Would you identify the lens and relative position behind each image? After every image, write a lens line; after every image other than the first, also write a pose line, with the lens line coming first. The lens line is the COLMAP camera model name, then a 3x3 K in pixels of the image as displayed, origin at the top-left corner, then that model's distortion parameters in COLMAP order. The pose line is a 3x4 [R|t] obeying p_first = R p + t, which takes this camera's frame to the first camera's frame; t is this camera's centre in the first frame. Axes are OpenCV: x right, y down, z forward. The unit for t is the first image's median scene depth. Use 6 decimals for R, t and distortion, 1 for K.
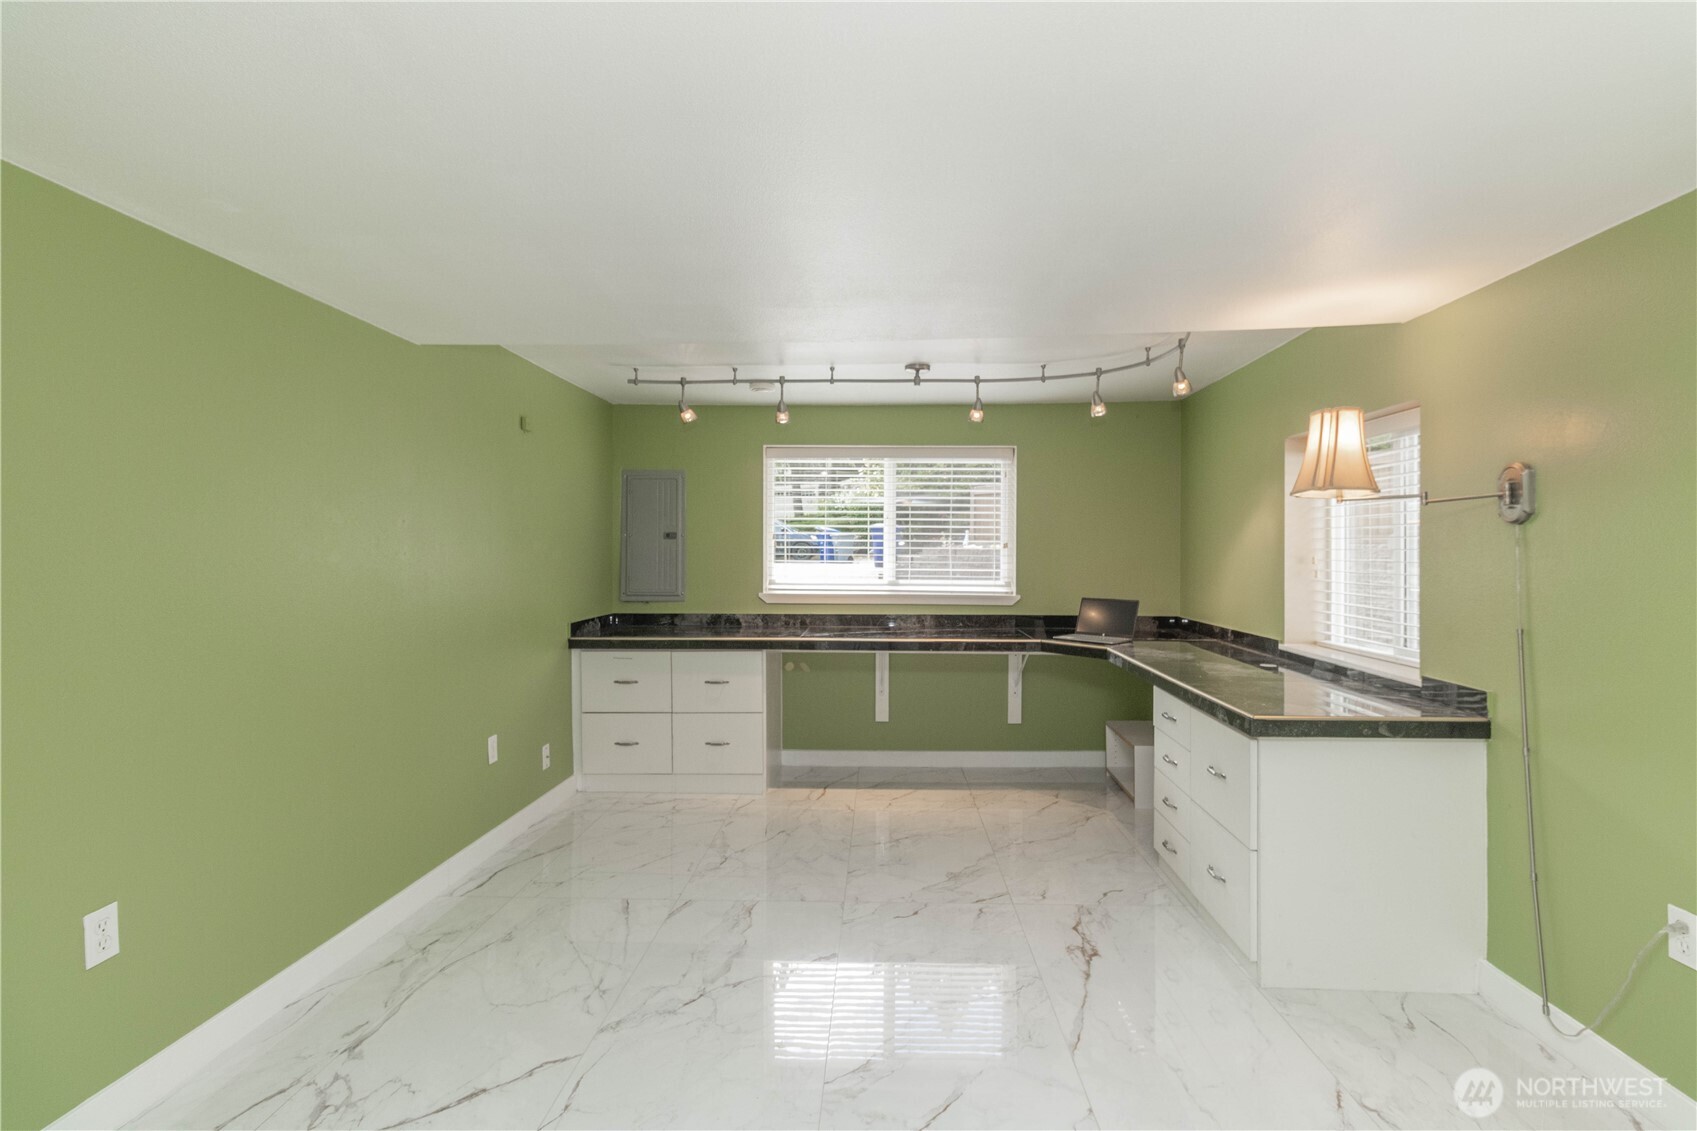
lens RADIAL K [[806.4, 0, 875.1], [0, 806.4, 554.3], [0, 0, 1]] dist [0.003863, -0.000029]
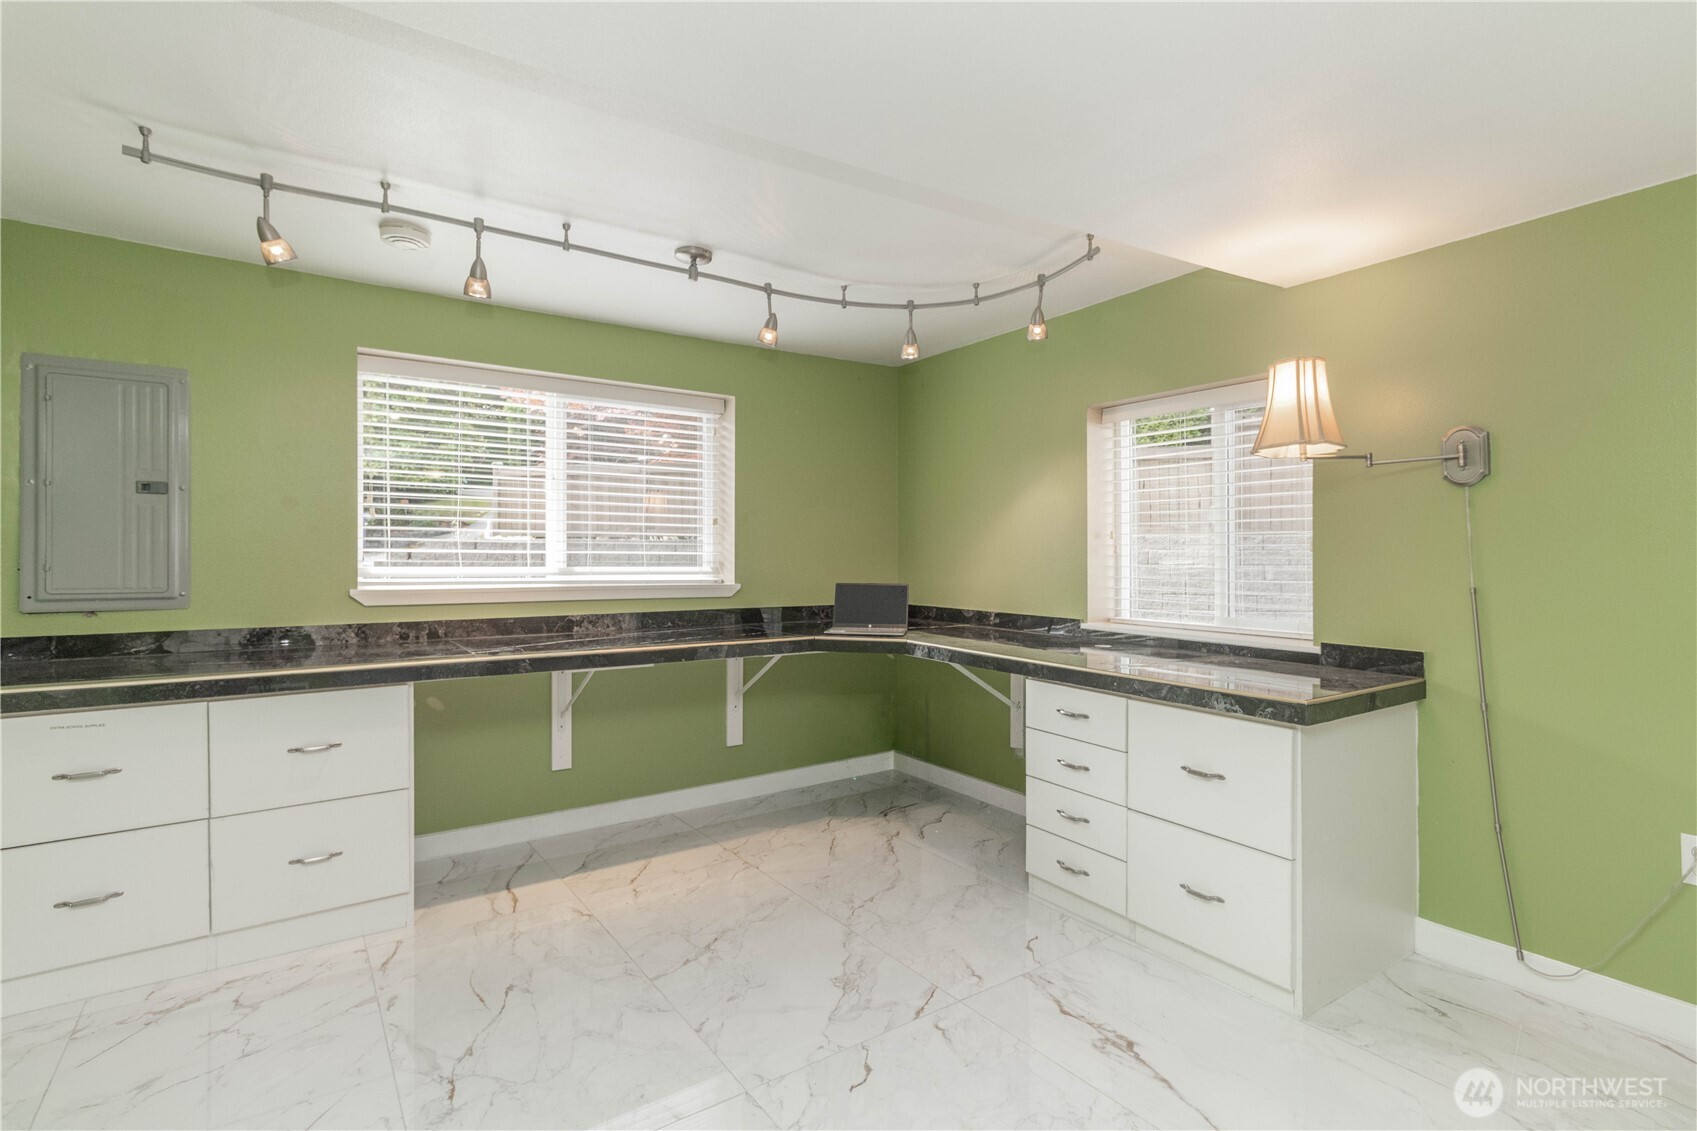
lens RADIAL K [[806.4, 0, 875.1], [0, 806.4, 554.3], [0, 0, 1]] dist [0.003863, -0.000029]
pose [[0.804715, -0.000293, 0.593661, -0.210794], [0.000747, 1.000000, -0.000519, 0.024846], [-0.593661, 0.000861, 0.804715, 0.313586]]
